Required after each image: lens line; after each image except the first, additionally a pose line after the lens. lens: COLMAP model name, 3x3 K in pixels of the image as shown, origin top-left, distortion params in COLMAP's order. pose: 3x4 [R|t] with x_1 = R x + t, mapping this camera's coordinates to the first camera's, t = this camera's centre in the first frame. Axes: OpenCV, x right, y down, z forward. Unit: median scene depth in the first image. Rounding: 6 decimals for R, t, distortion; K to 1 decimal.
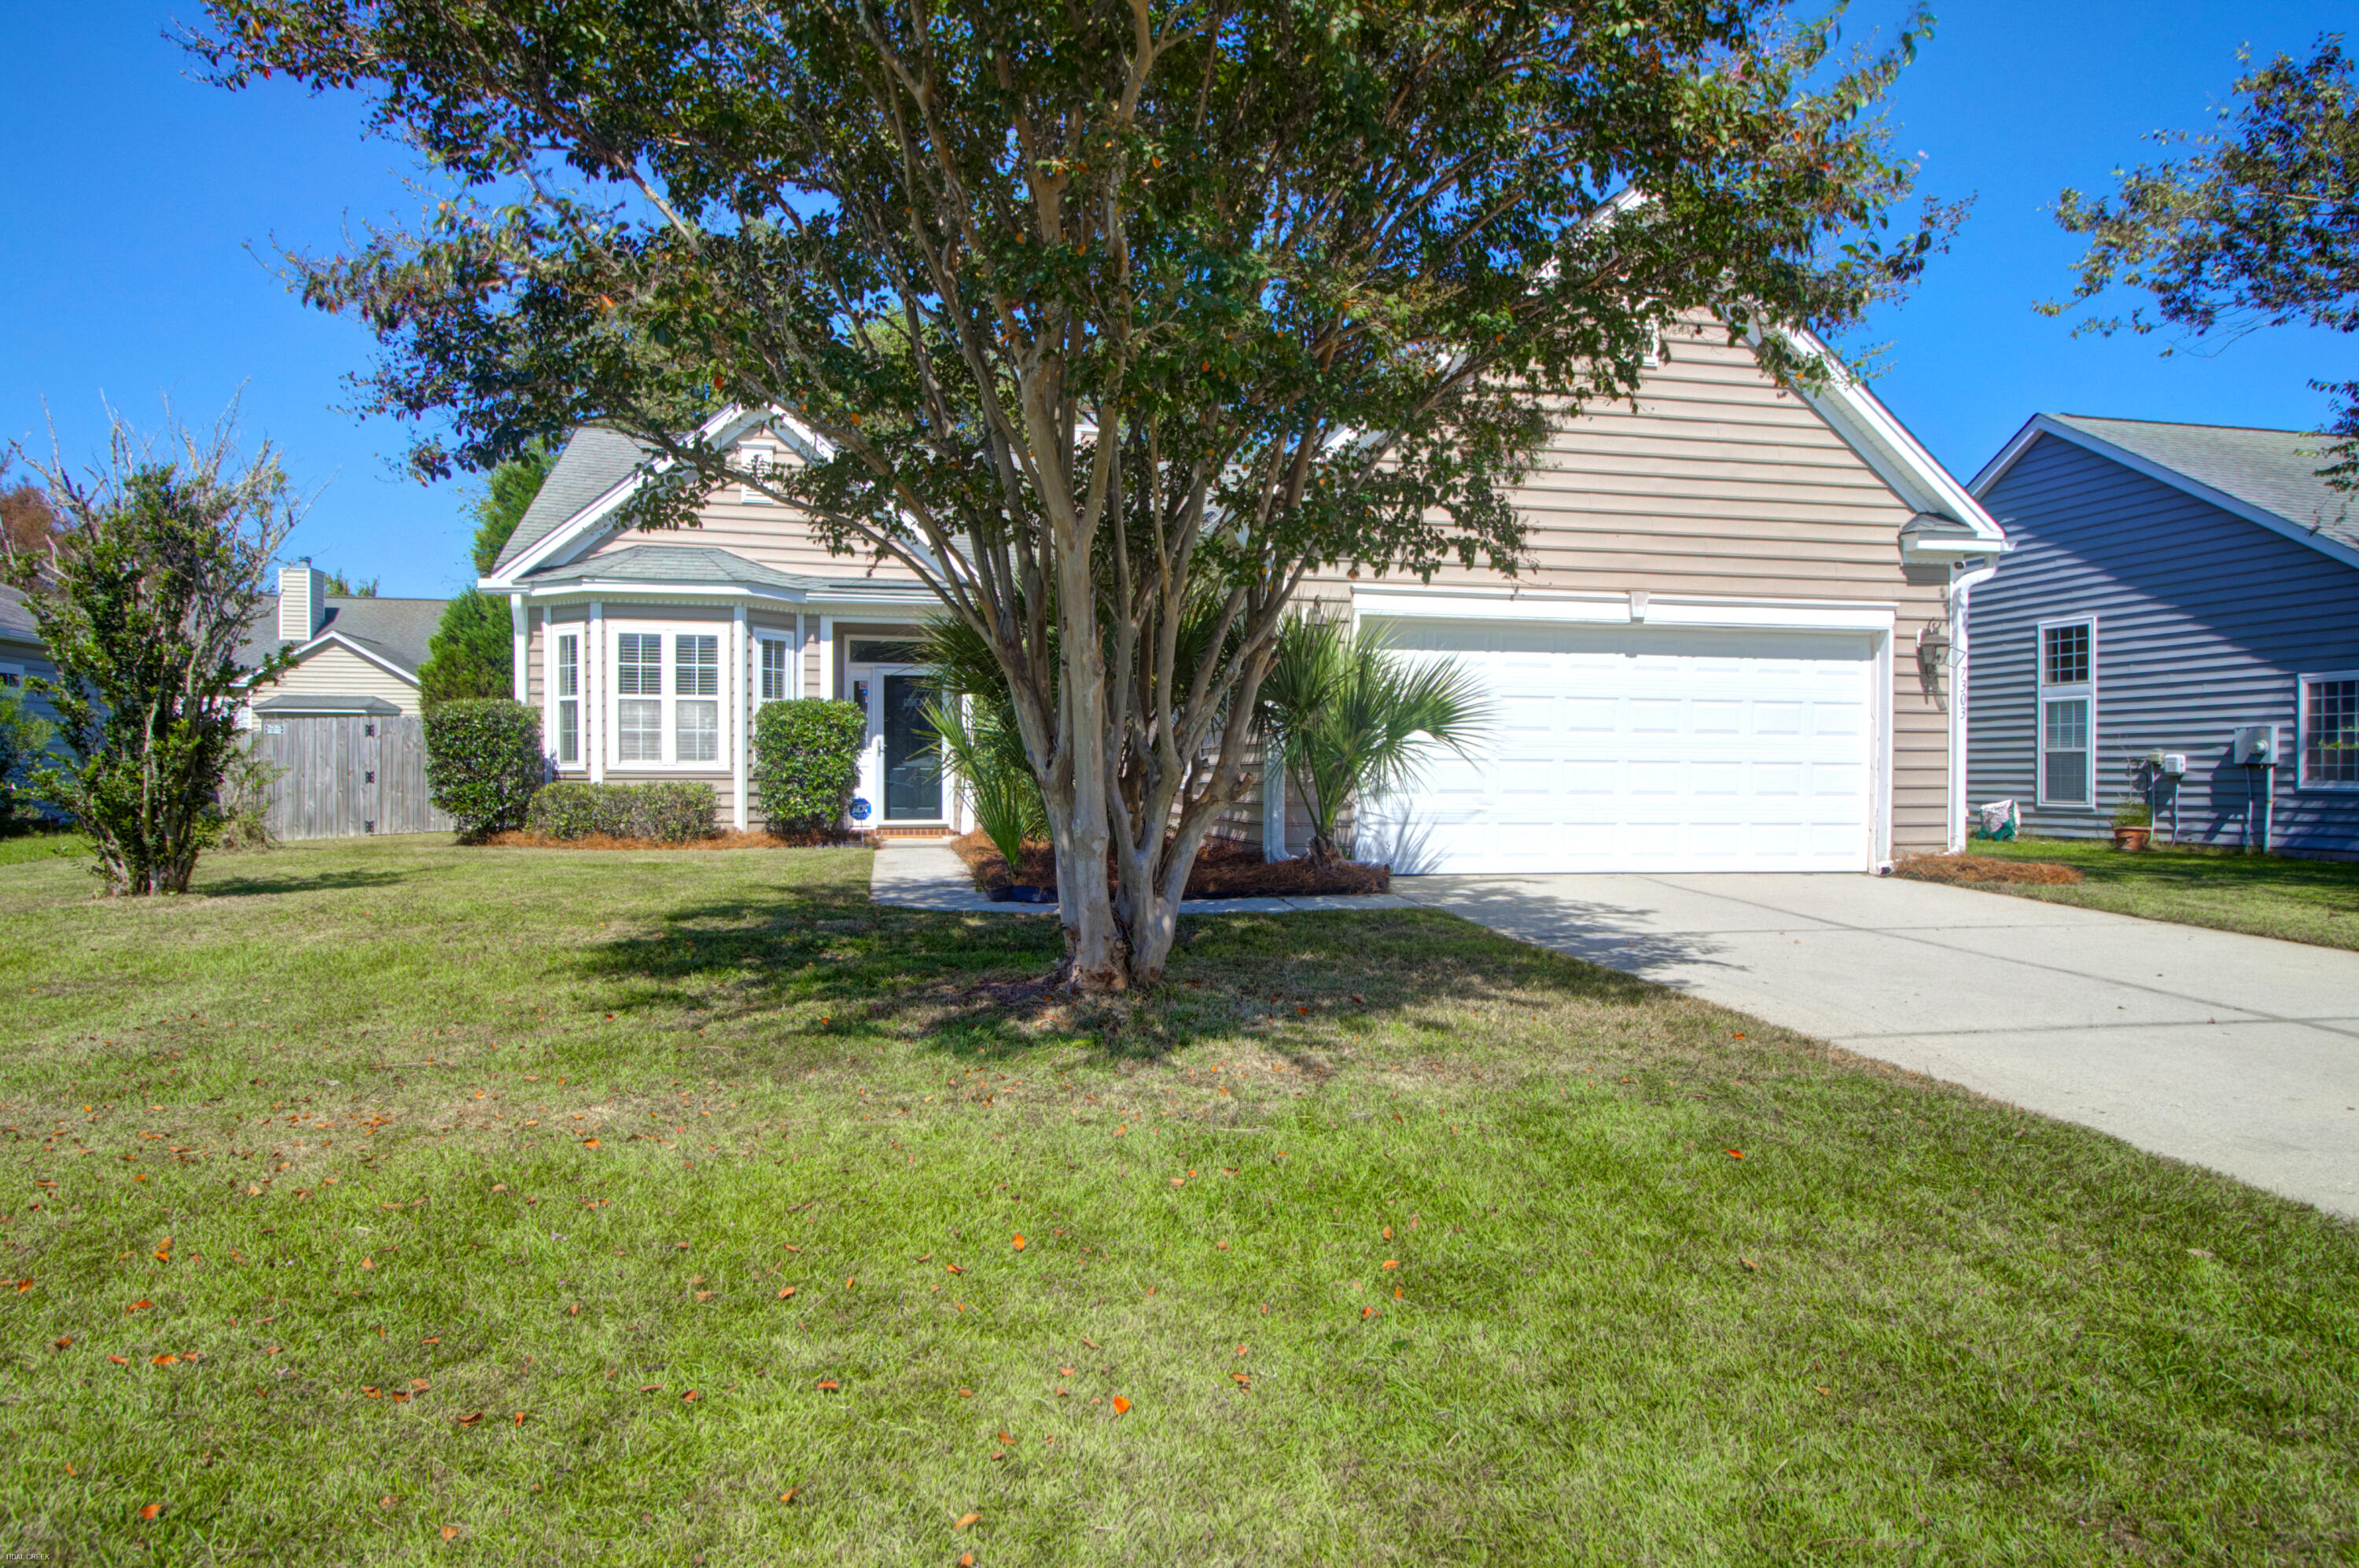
lens RADIAL K [[1416.5, 0, 1179.5], [0, 1416.5, 784.0], [0, 0, 1]] dist [0.002266, -0.000959]
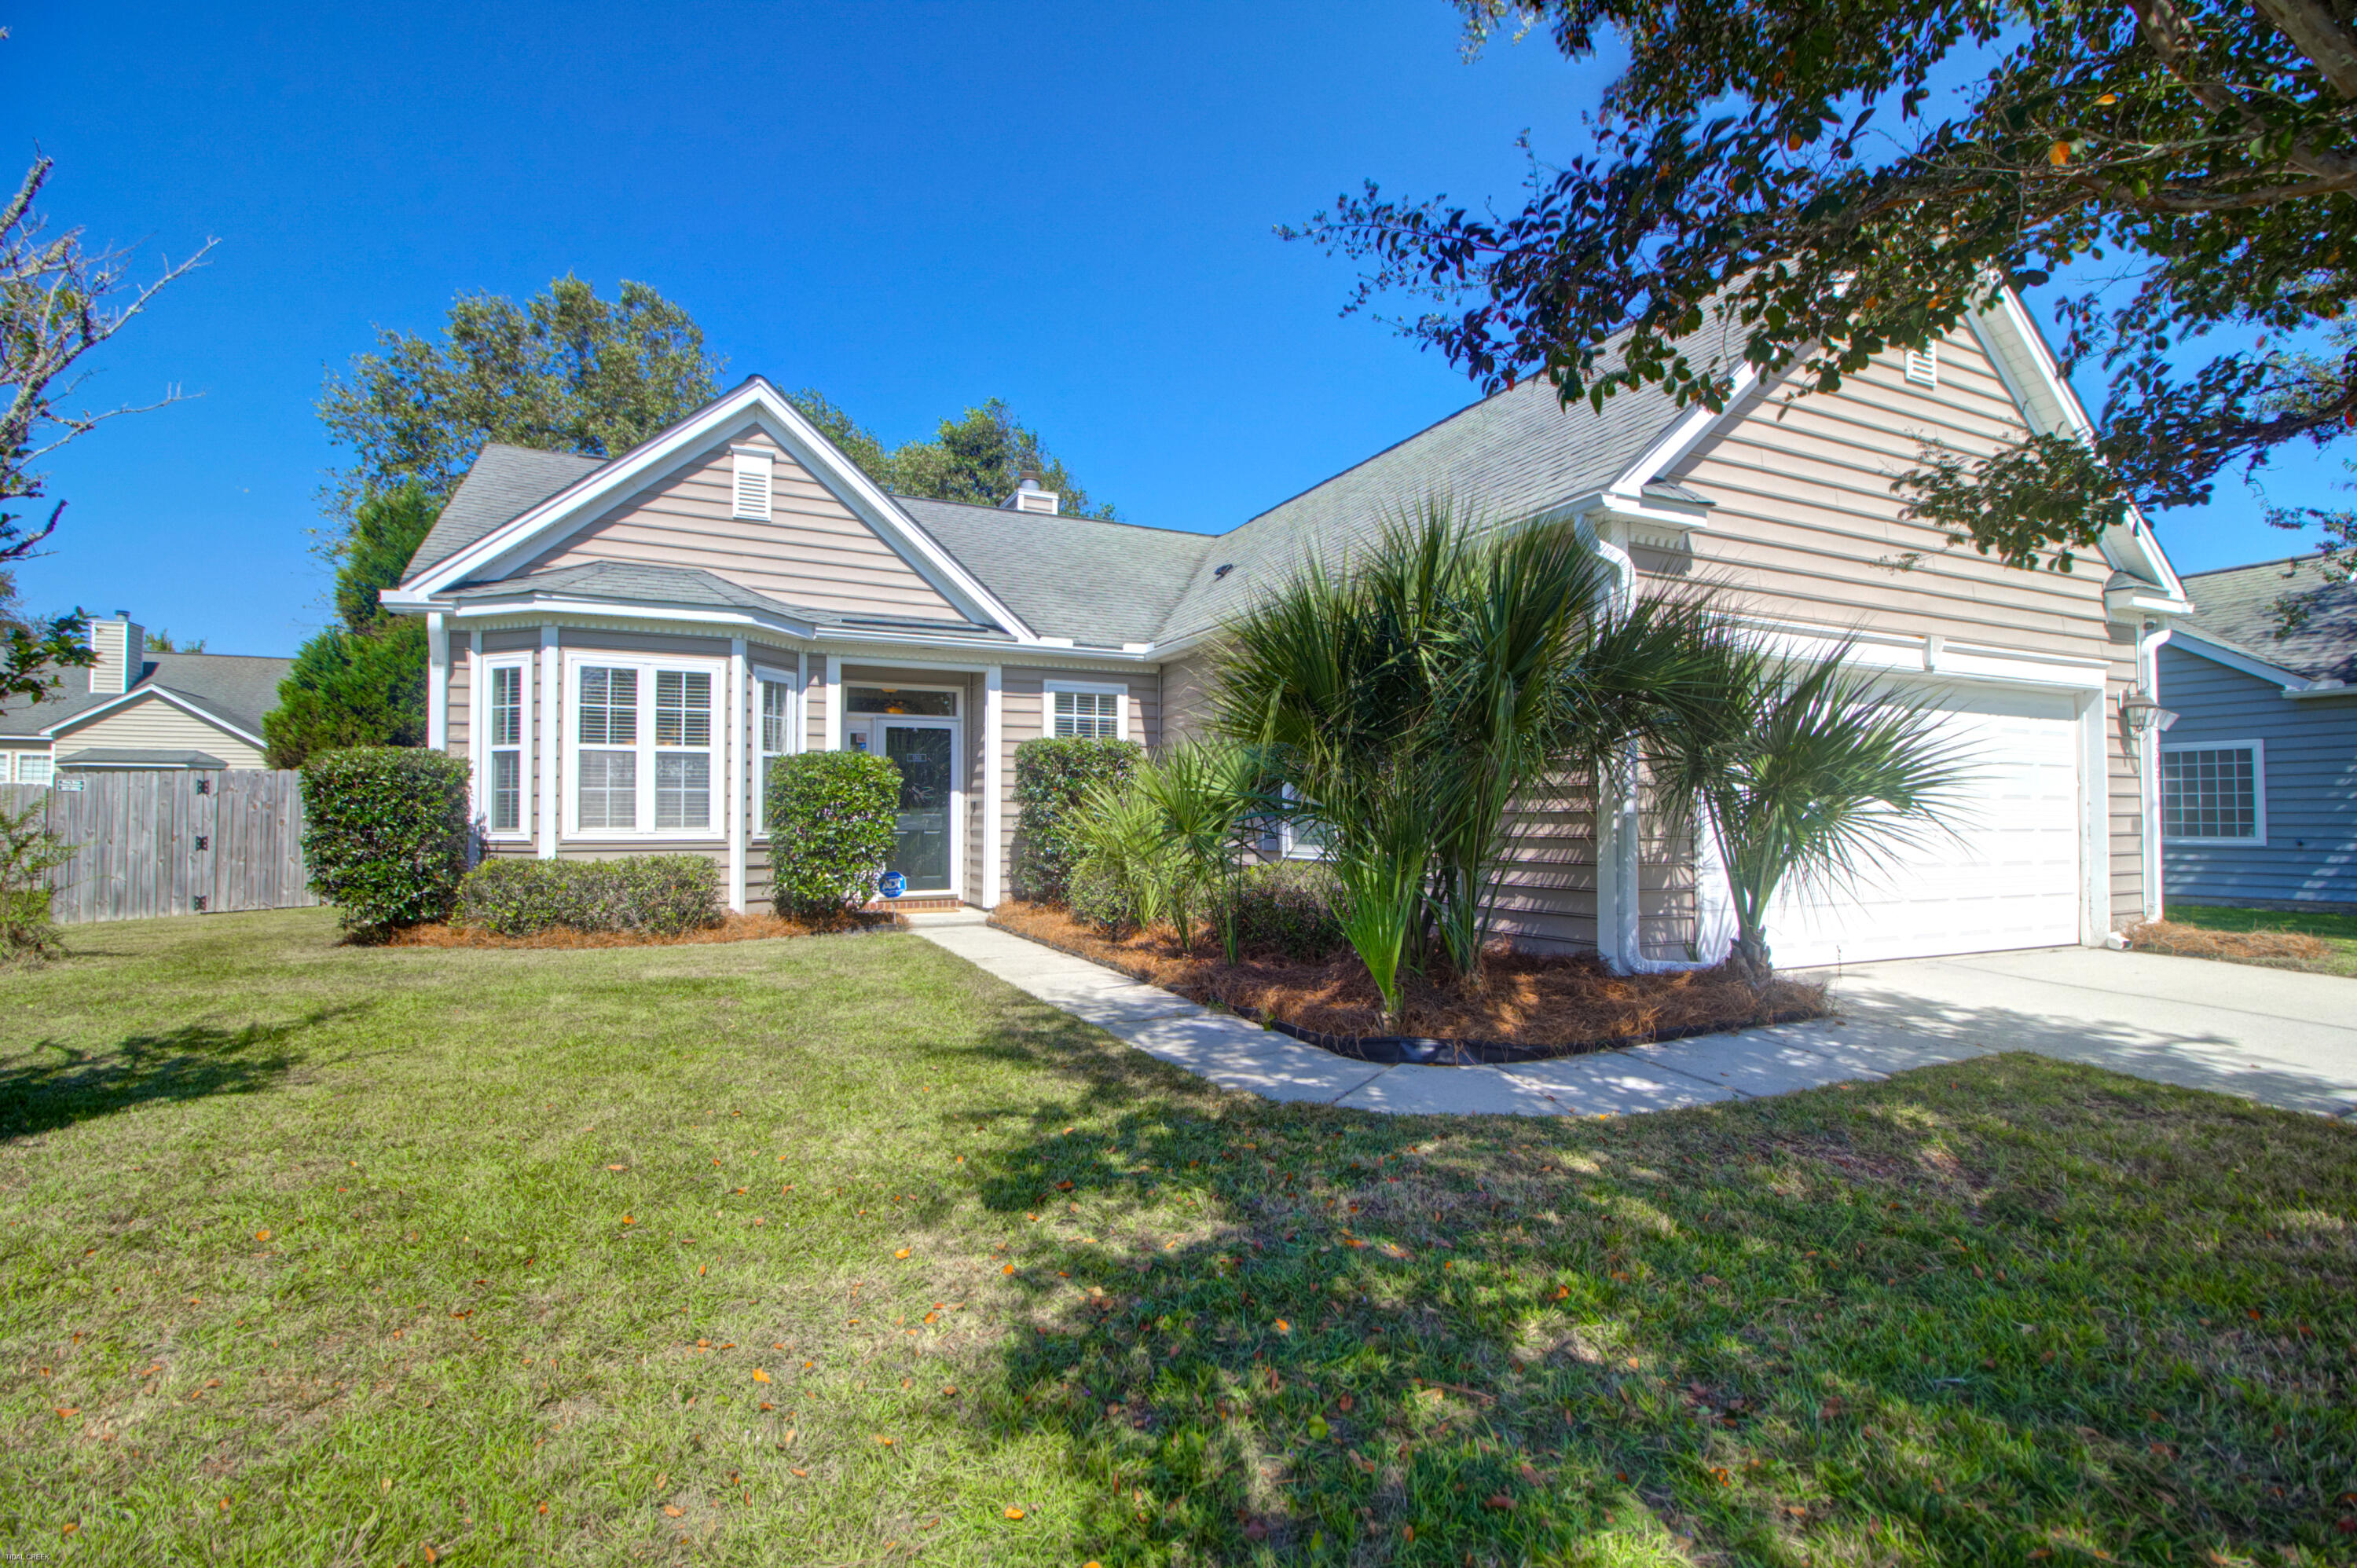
lens RADIAL K [[1082.7, 0, 1178.5], [0, 1082.7, 784.0], [0, 0, 1]] dist [-0.004992, -0.010510]
pose [[0.973527, 0.003617, 0.228544, -0.207421], [0.005480, 0.999218, -0.039159, -0.015437], [-0.228507, 0.039375, 0.972746, 0.339855]]
